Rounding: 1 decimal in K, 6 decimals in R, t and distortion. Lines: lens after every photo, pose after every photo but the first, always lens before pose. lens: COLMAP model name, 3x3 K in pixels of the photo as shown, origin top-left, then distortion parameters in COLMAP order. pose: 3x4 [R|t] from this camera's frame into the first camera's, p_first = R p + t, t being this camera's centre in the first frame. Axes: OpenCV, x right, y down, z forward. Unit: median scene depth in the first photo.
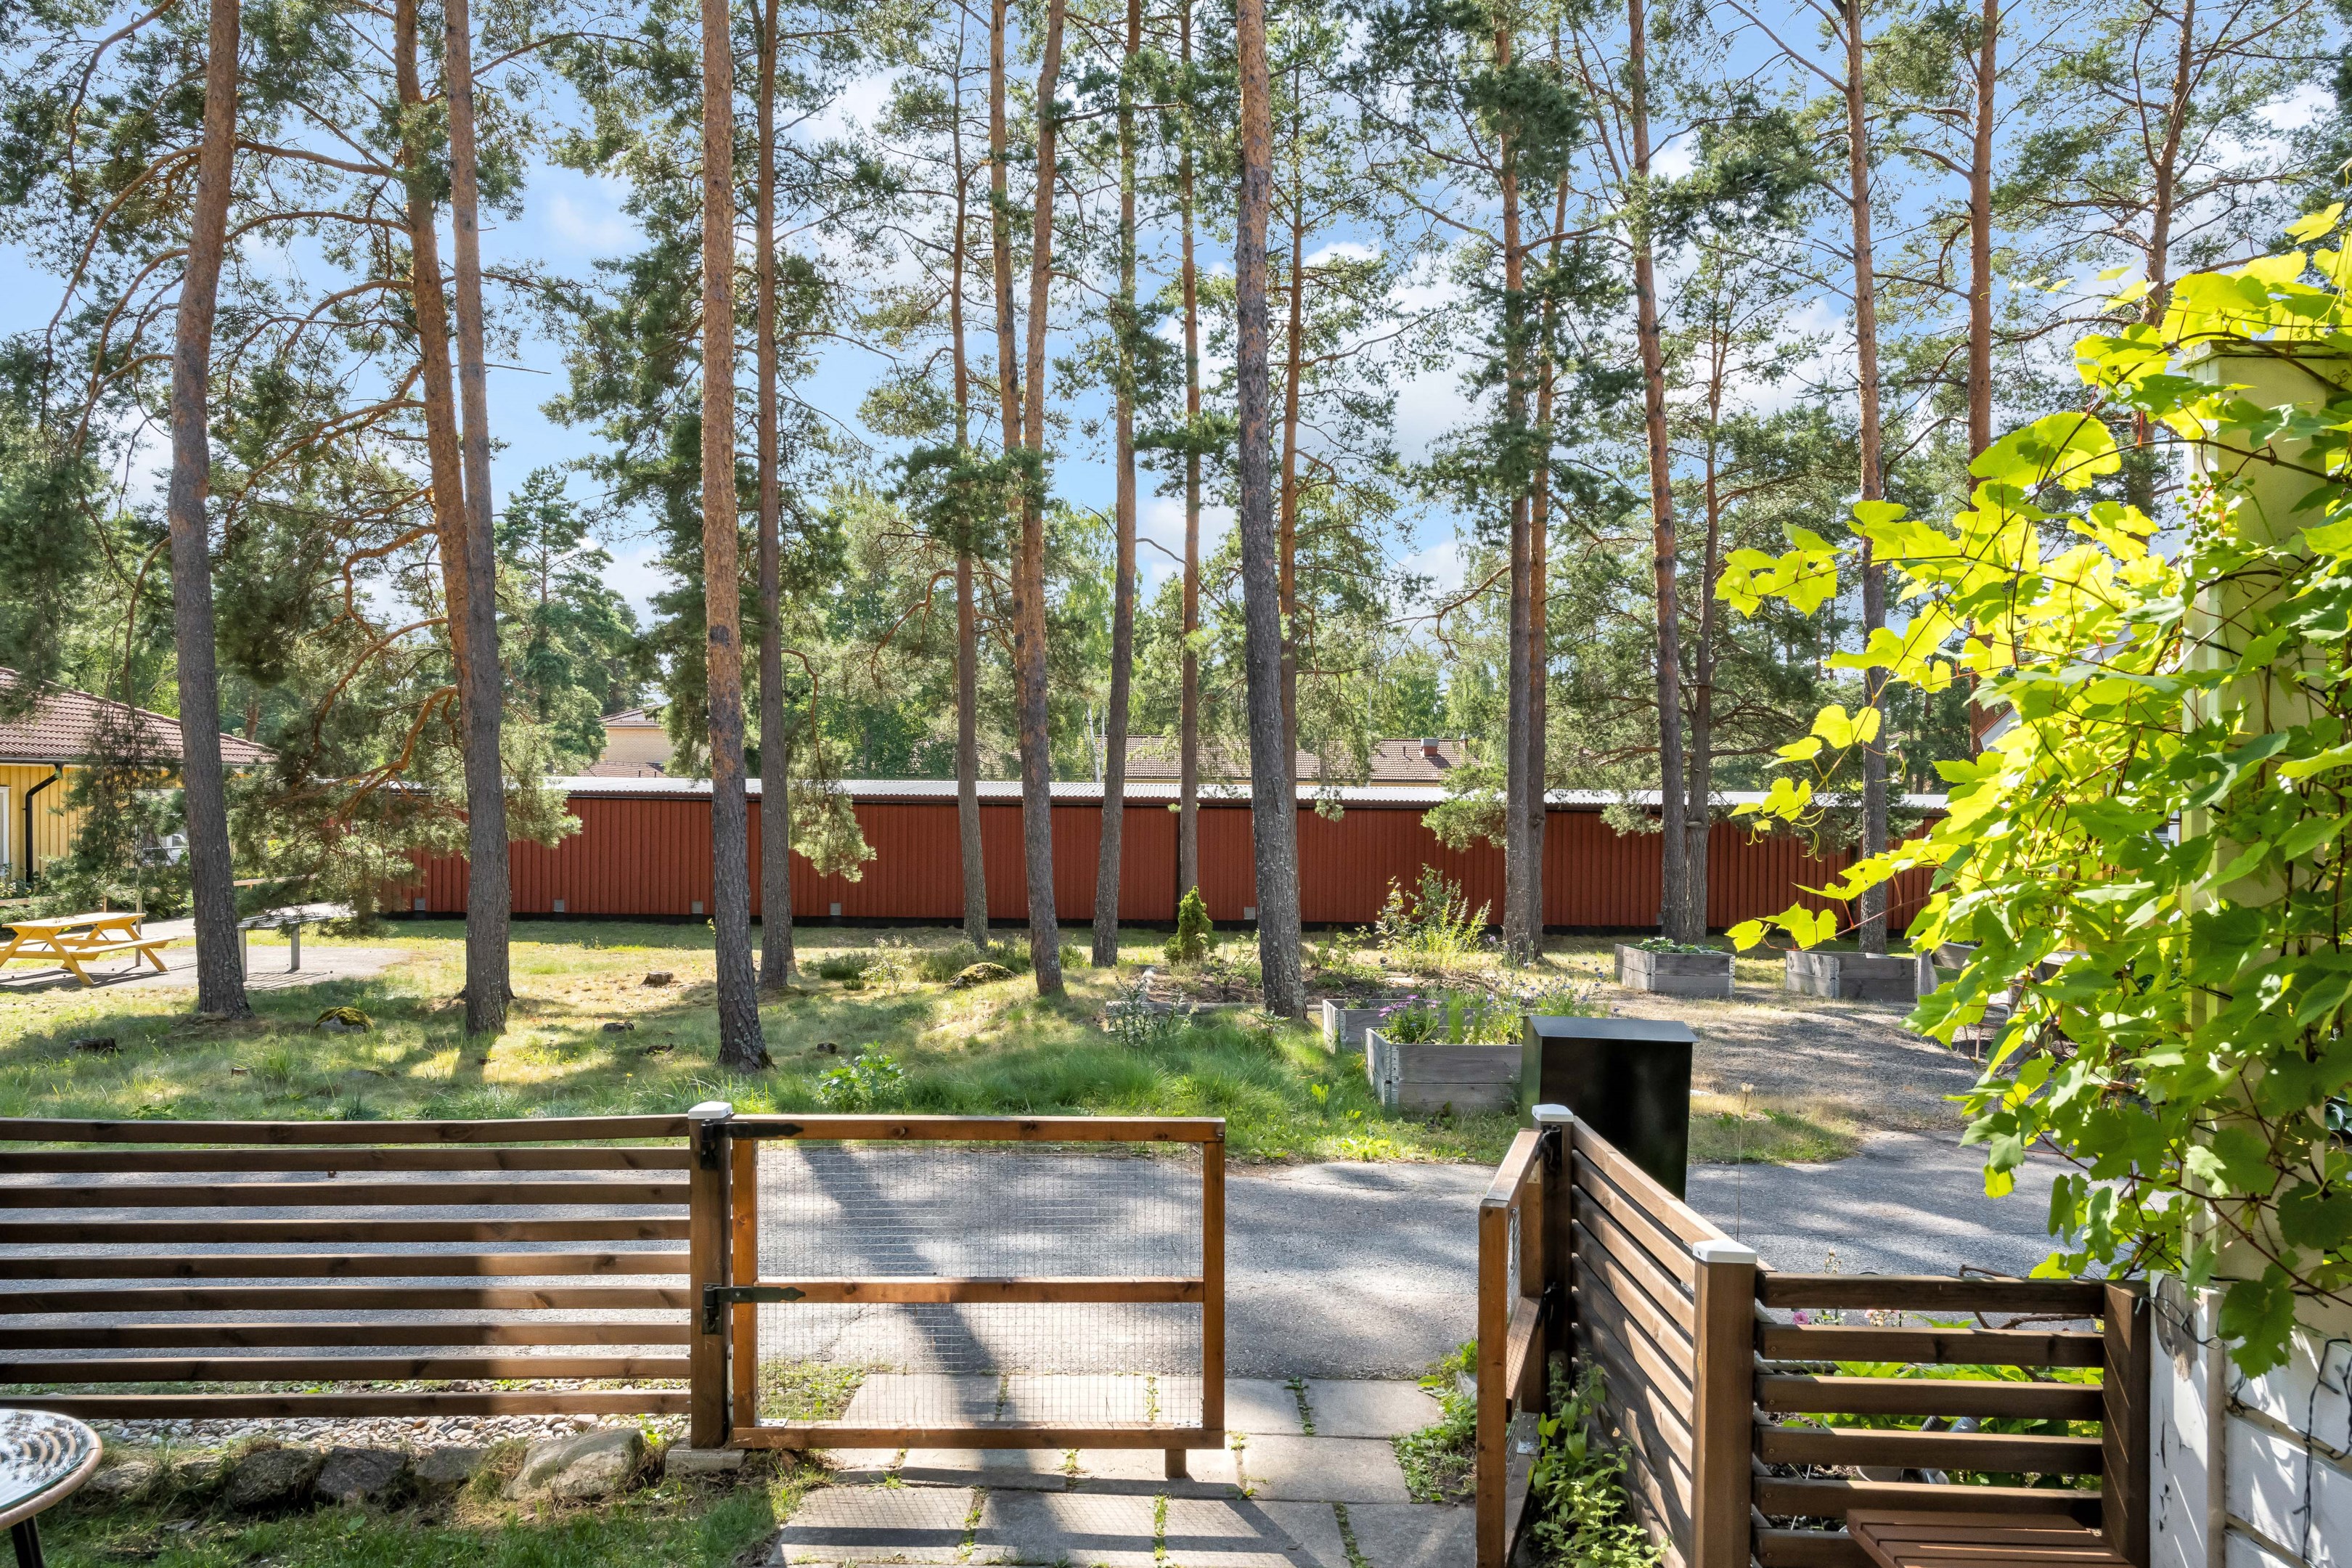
lens RADIAL K [[1587.4, 0, 1166.2], [0, 1587.4, 799.1], [0, 0, 1]] dist [-0.005905, -0.001591]
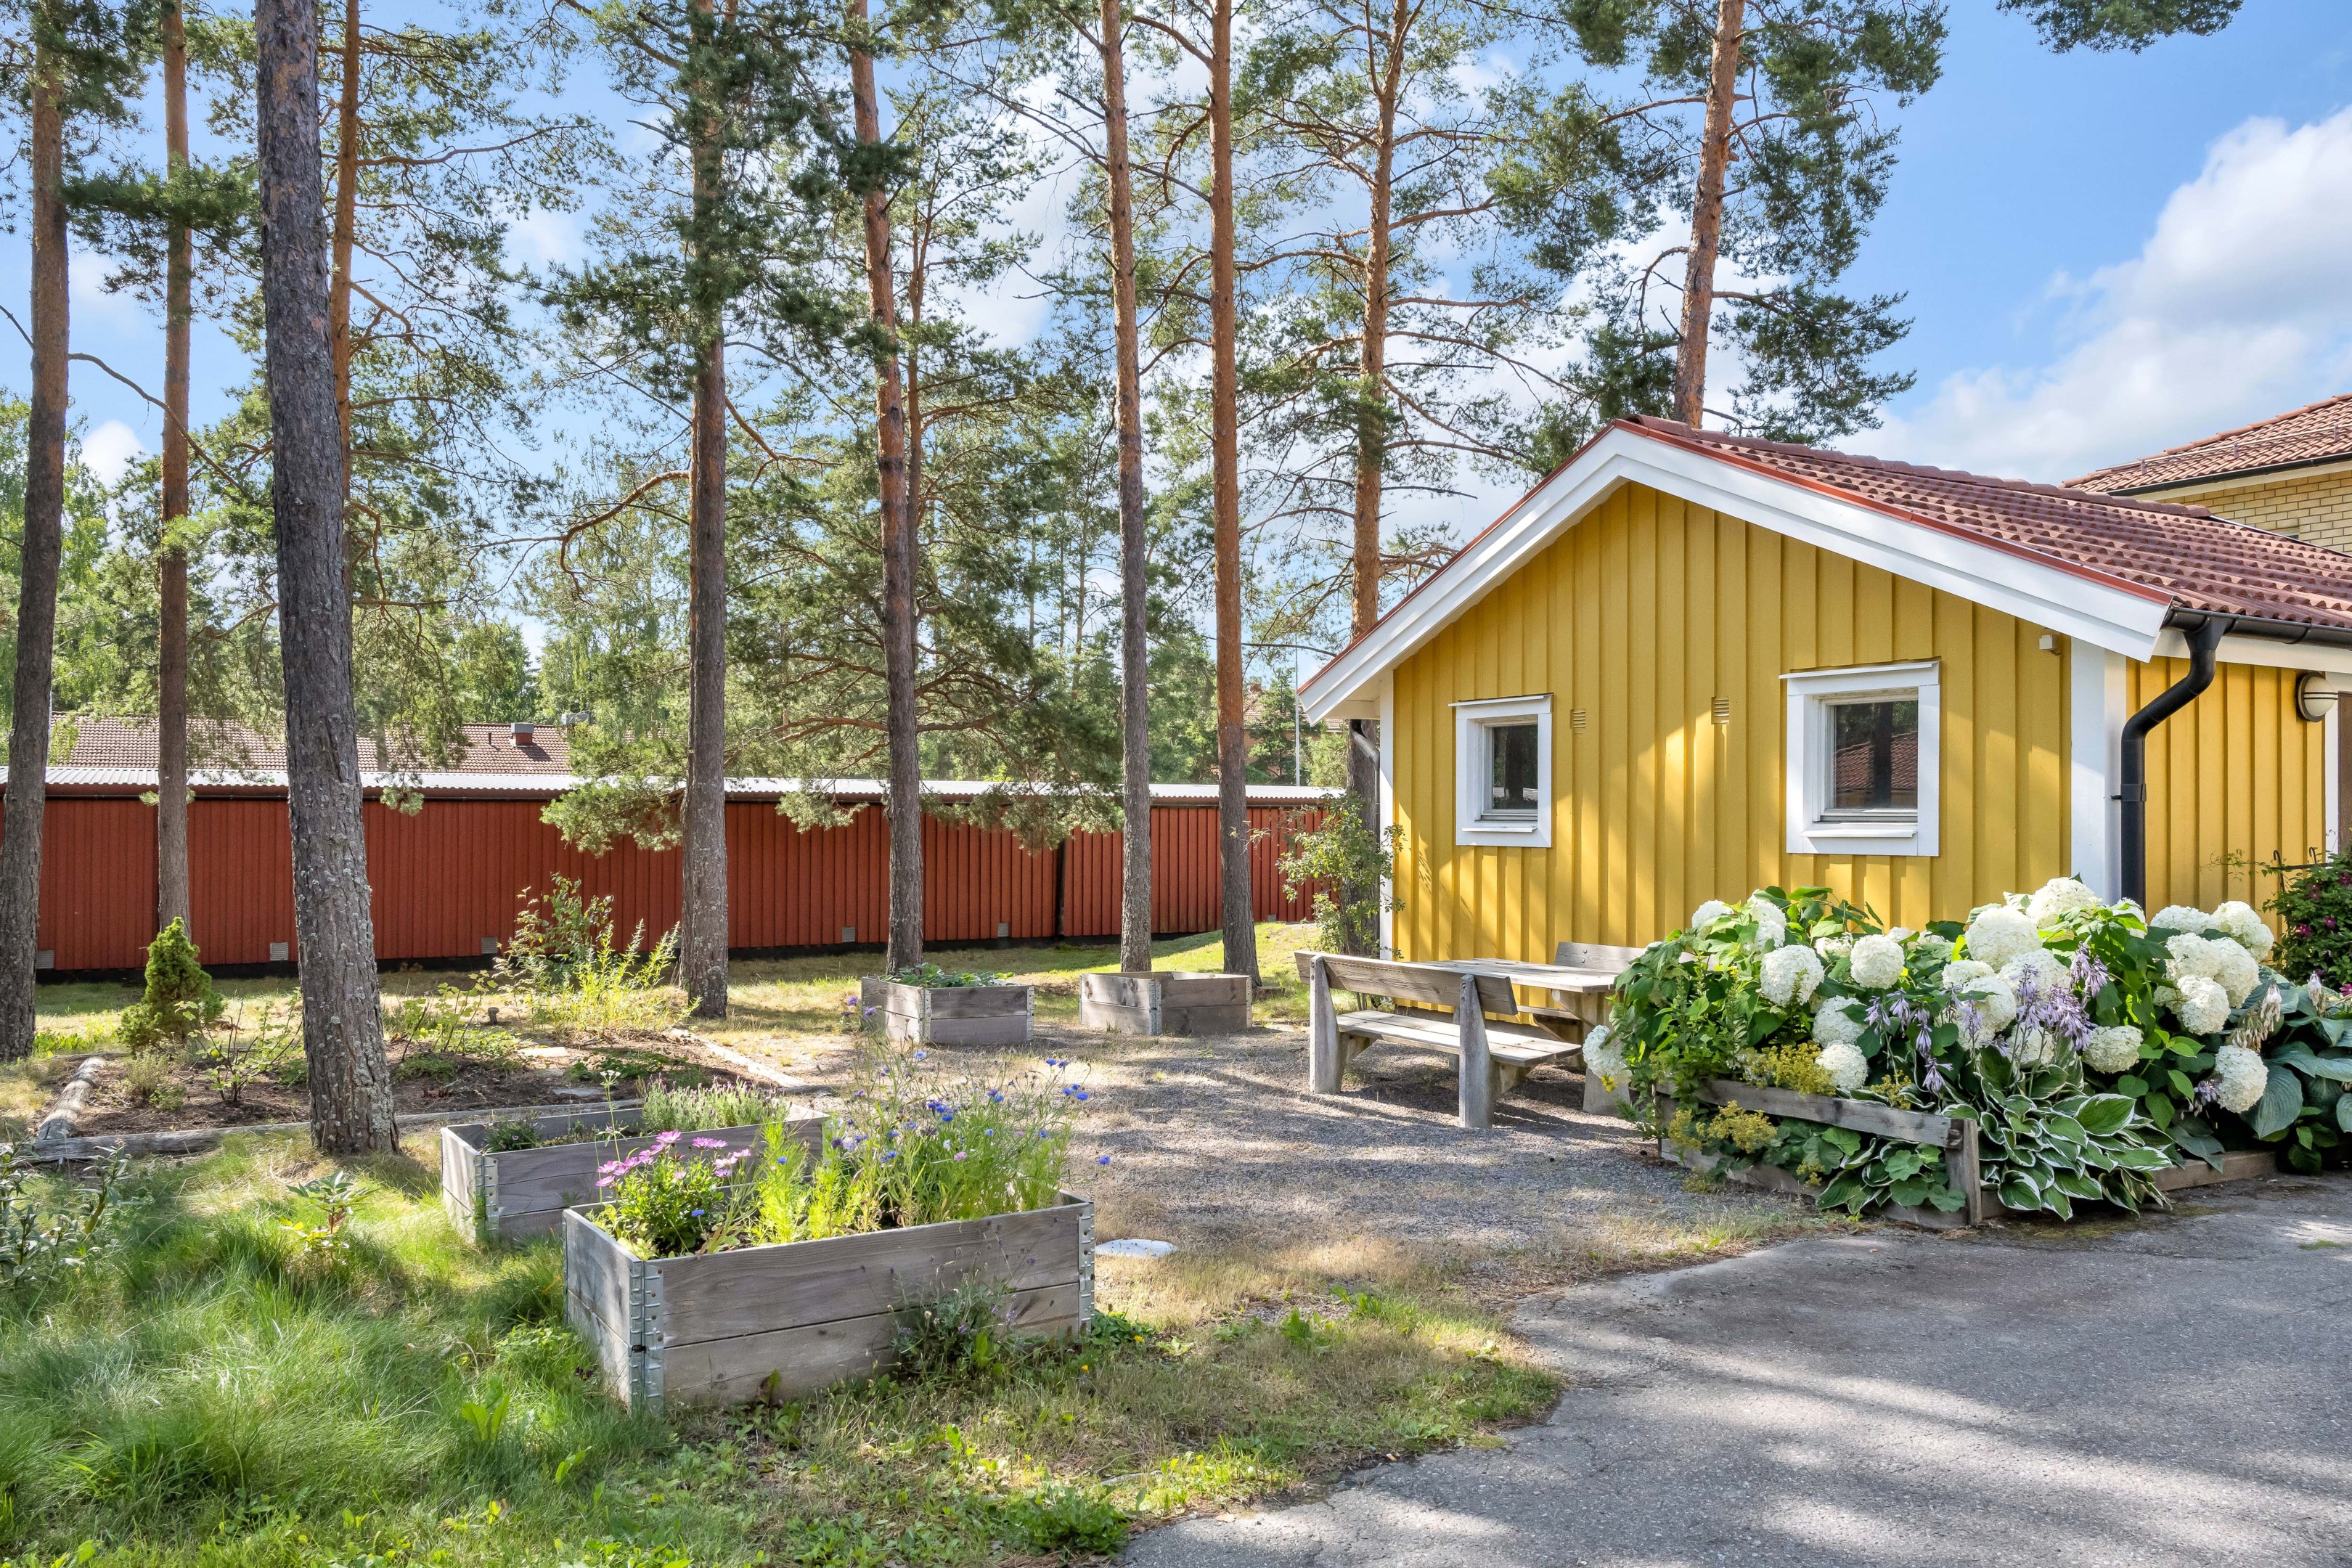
lens RADIAL K [[1776.3, 0, 1181.0], [0, 1776.3, 781.4], [0, 0, 1]] dist [-0.012686, 0.018159]
pose [[0.865444, -0.000141, 0.501005, 0.006656], [0.005717, 0.999938, -0.009595, 0.007737], [-0.500973, 0.011168, 0.865391, 0.144964]]
